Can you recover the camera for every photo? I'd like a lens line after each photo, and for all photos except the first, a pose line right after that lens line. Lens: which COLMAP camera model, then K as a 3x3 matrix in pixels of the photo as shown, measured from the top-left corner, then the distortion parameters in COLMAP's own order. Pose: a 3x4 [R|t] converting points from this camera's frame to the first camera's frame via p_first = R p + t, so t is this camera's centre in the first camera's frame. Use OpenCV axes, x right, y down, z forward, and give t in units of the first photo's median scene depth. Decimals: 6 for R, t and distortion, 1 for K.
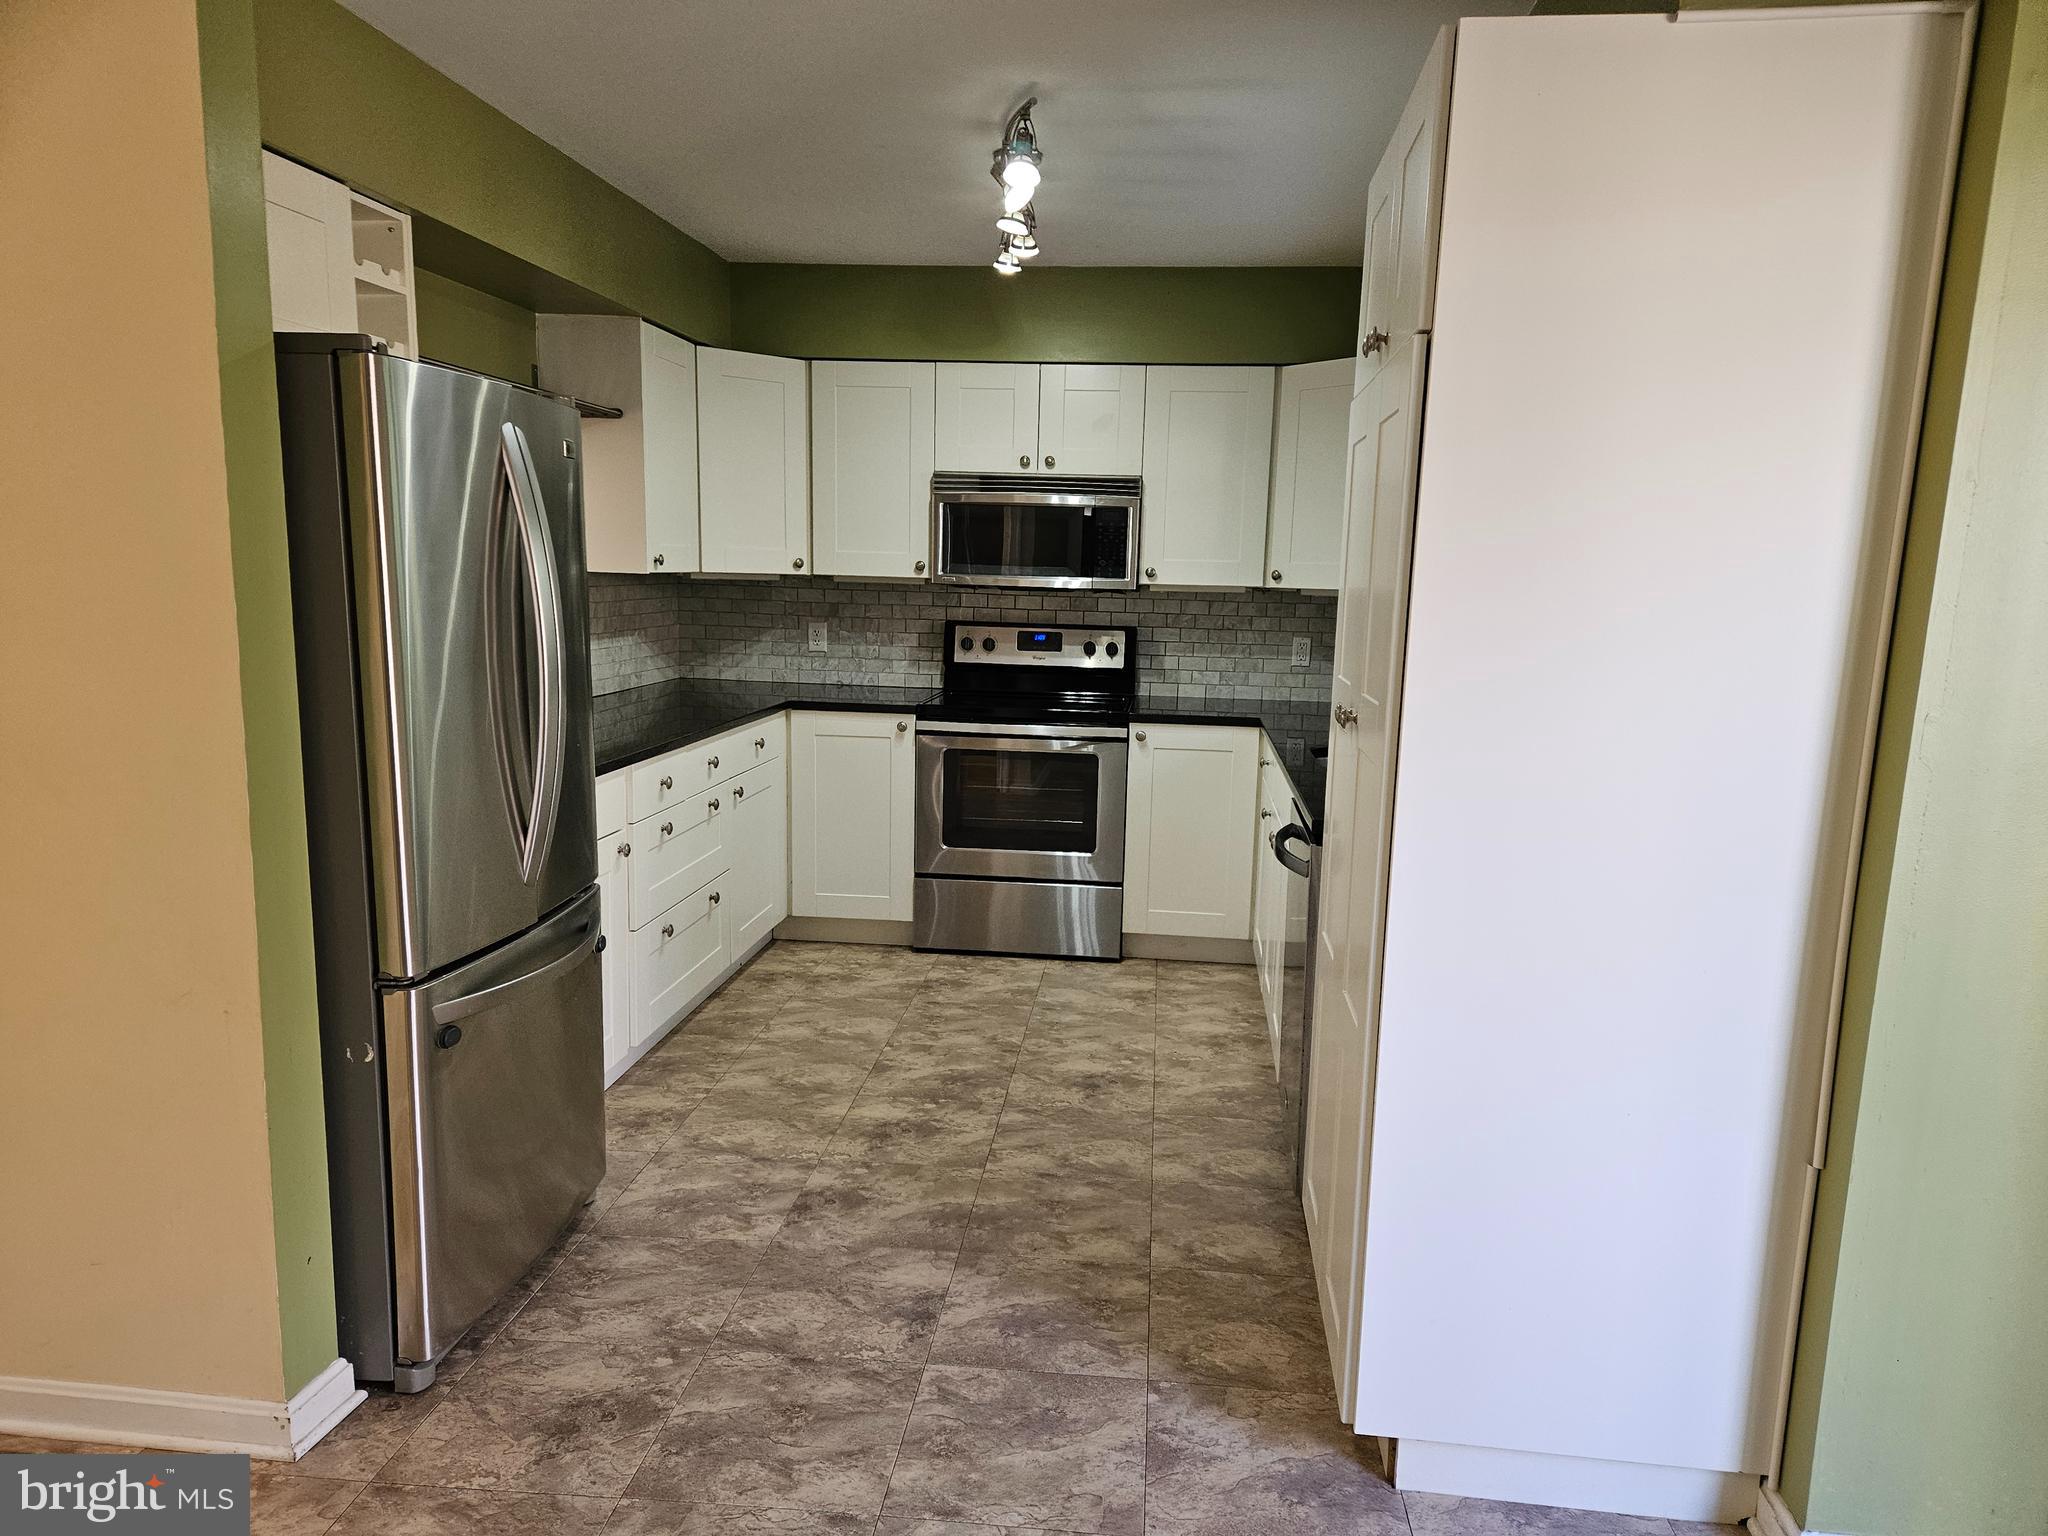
lens RADIAL K [[1361.6, 0, 1047.3], [0, 1361.6, 794.0], [0, 0, 1]] dist [0.081583, -0.057825]
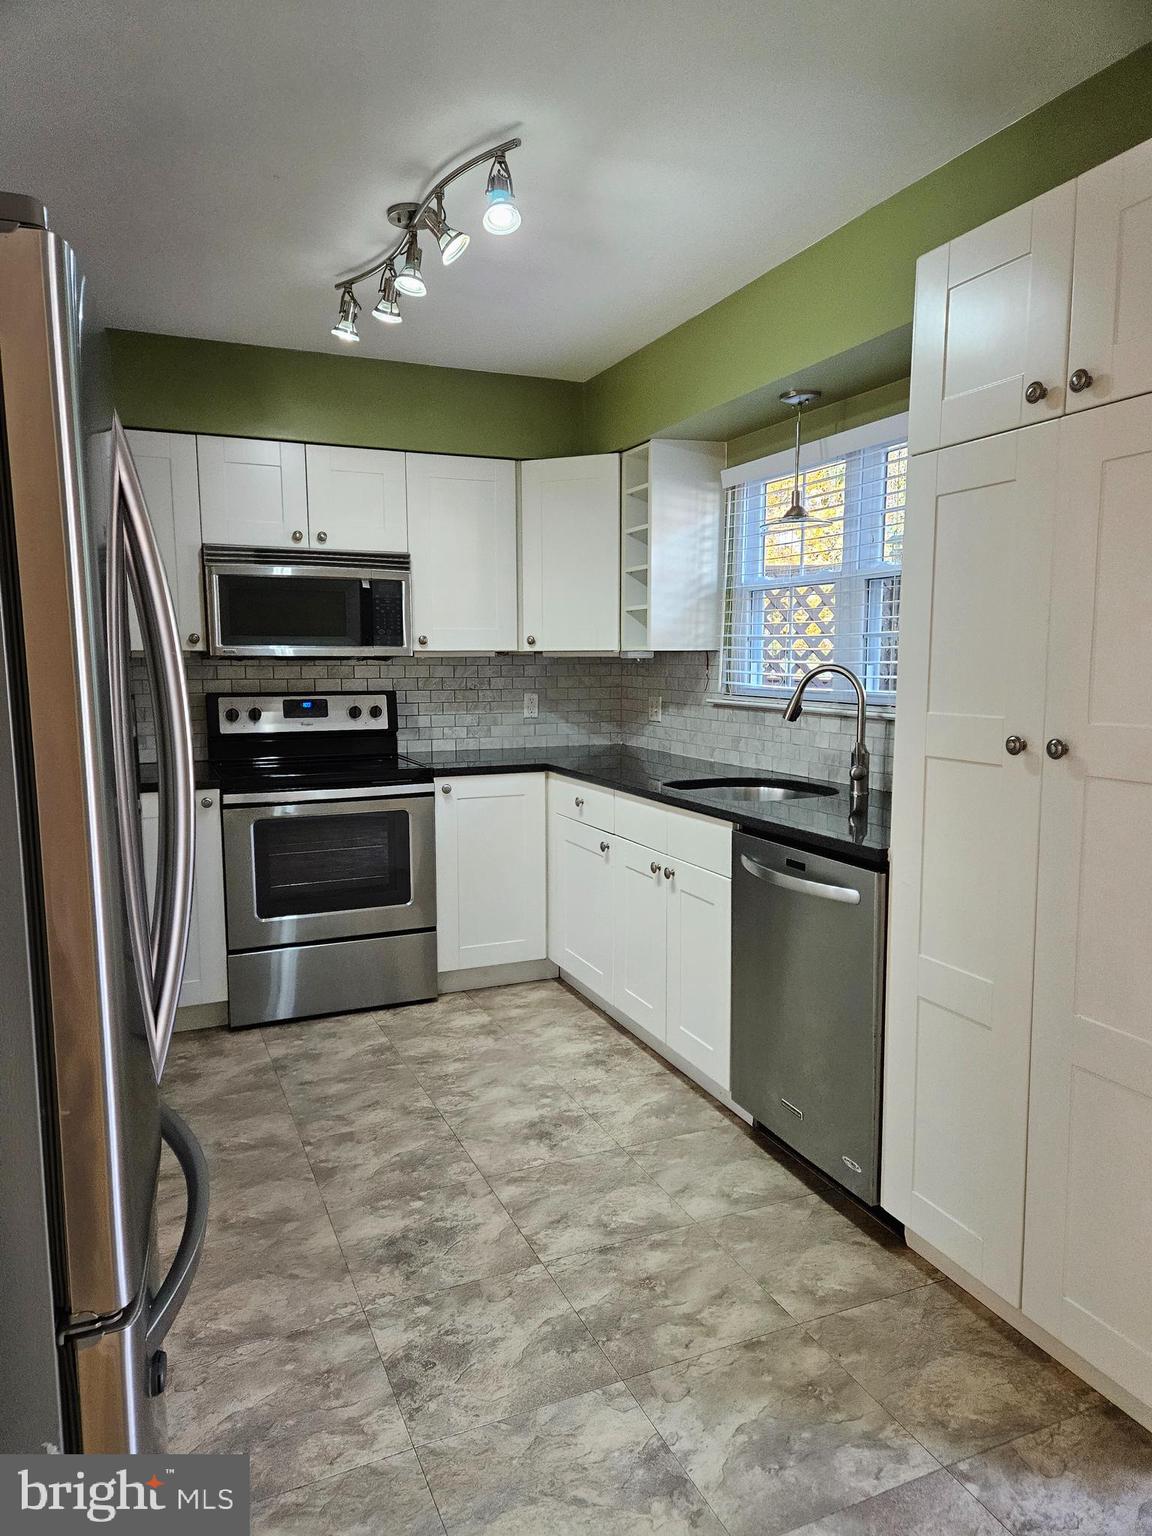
lens RADIAL K [[1021.2, 0, 569.9], [0, 1021.2, 775.9], [0, 0, 1]] dist [0.081583, -0.057825]
pose [[0.877107, -0.087436, 0.472270, -0.242088], [0.106569, 0.994209, -0.013855, -0.032878], [-0.468323, 0.062482, 0.881345, 0.249798]]
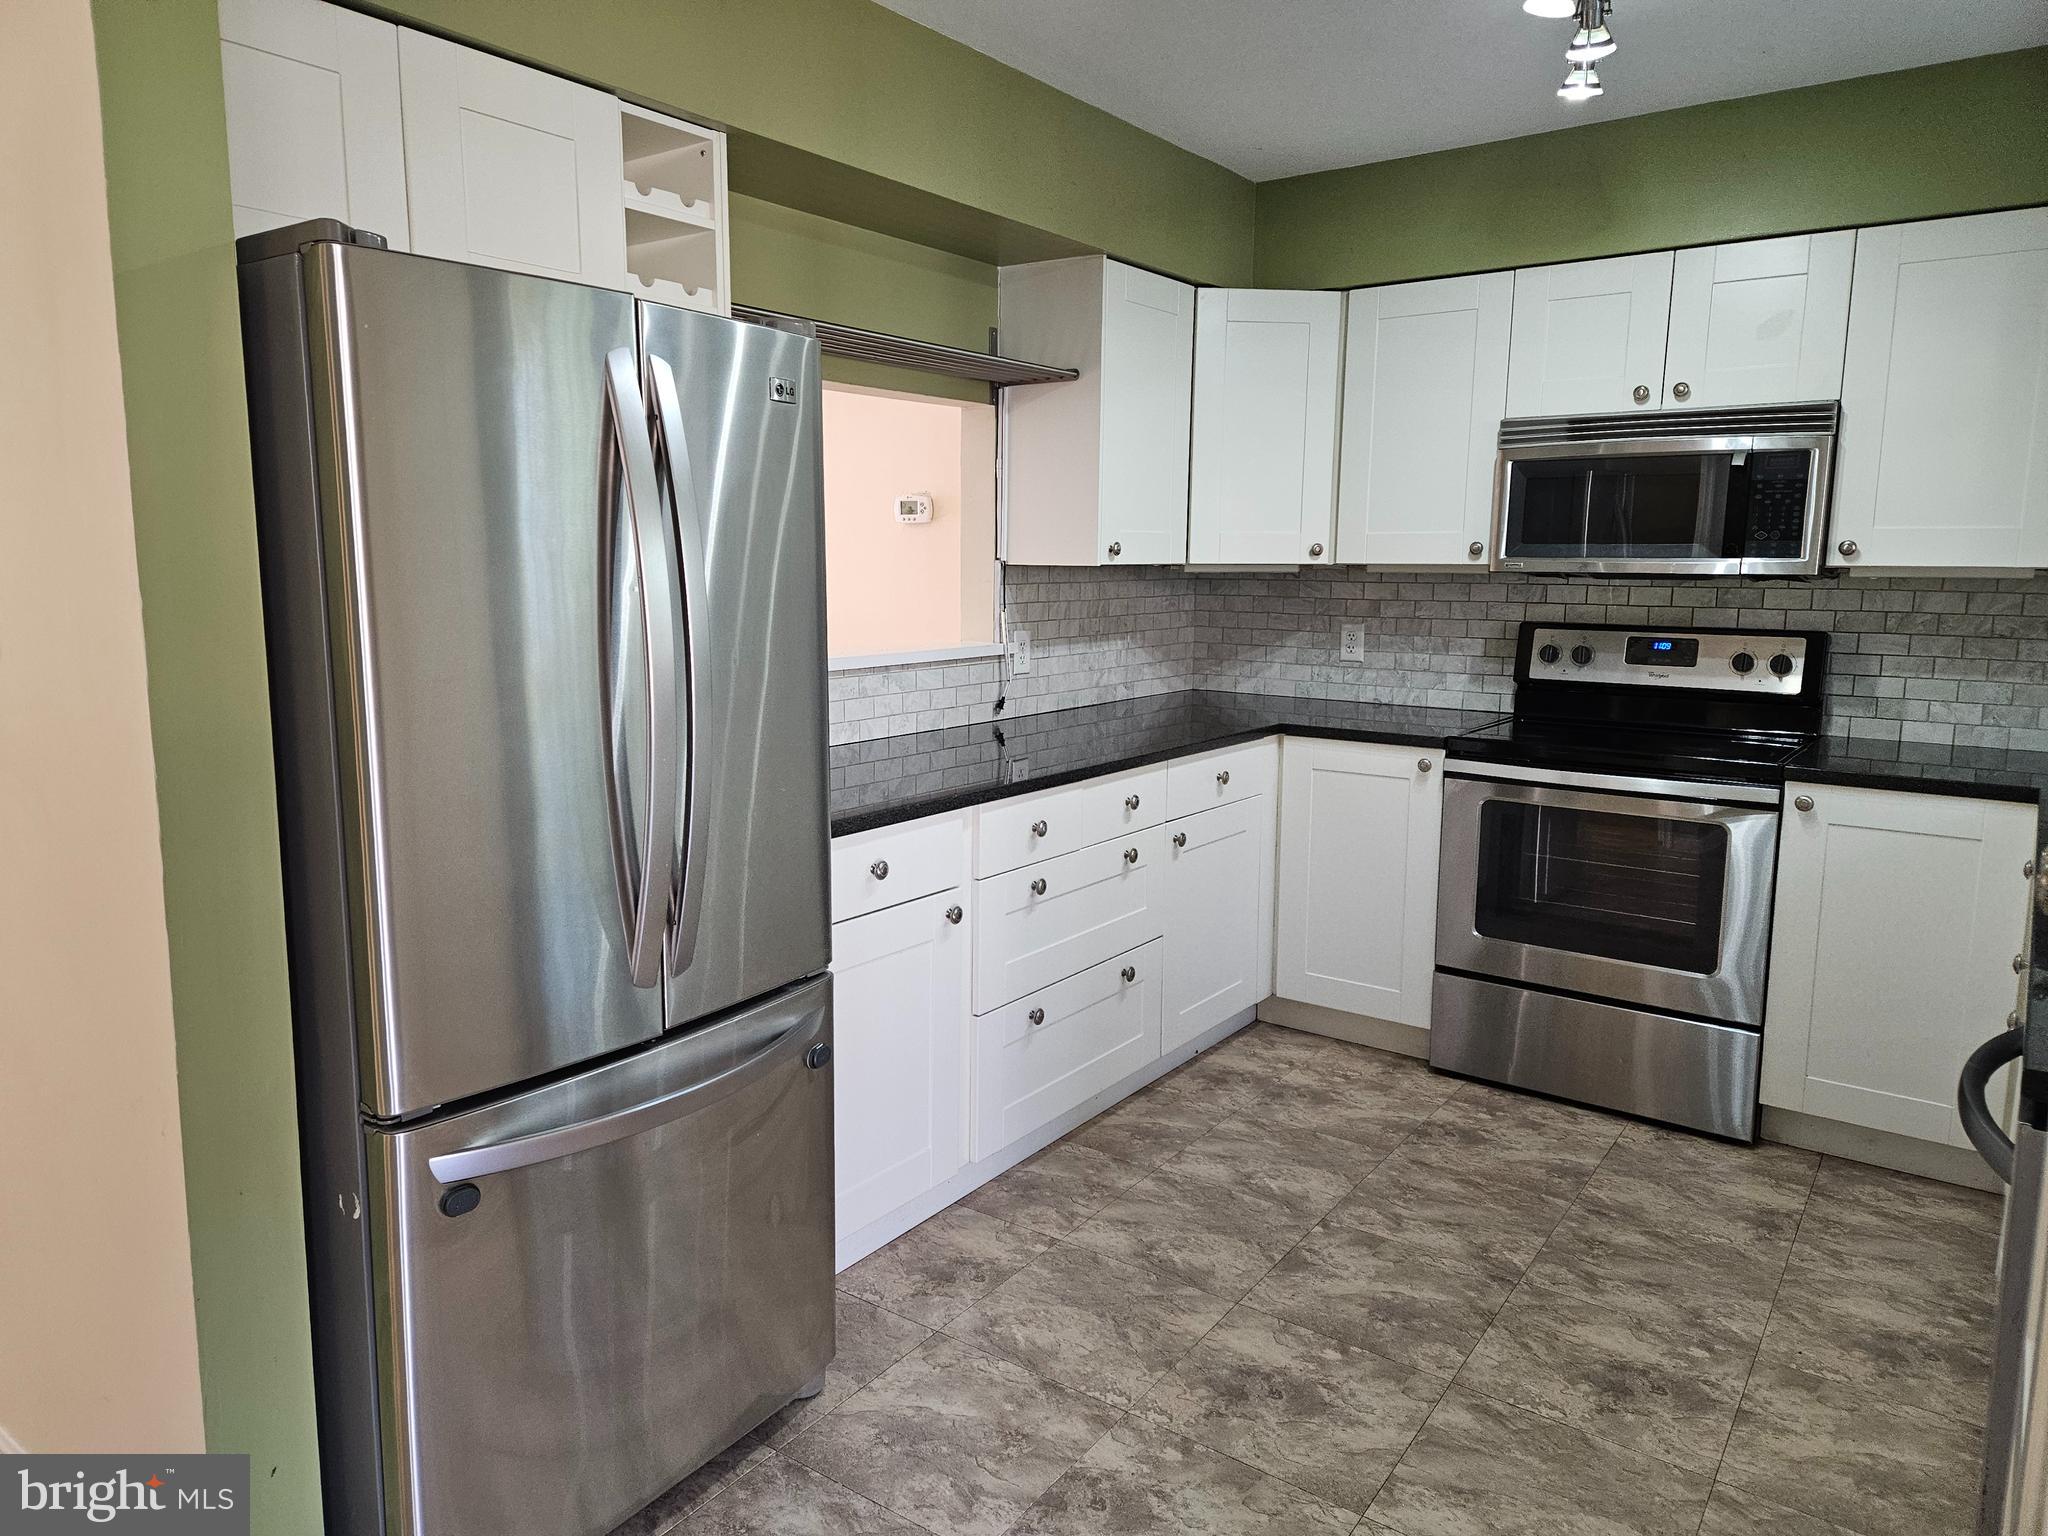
lens RADIAL K [[1361.6, 0, 1012.6], [0, 1361.6, 750.8], [0, 0, 1]] dist [0.081583, -0.057825]
pose [[0.858801, 0.054206, -0.509434, 0.085314], [-0.070157, 0.997462, -0.012136, -0.035074], [0.507483, 0.046163, 0.860424, 0.267485]]
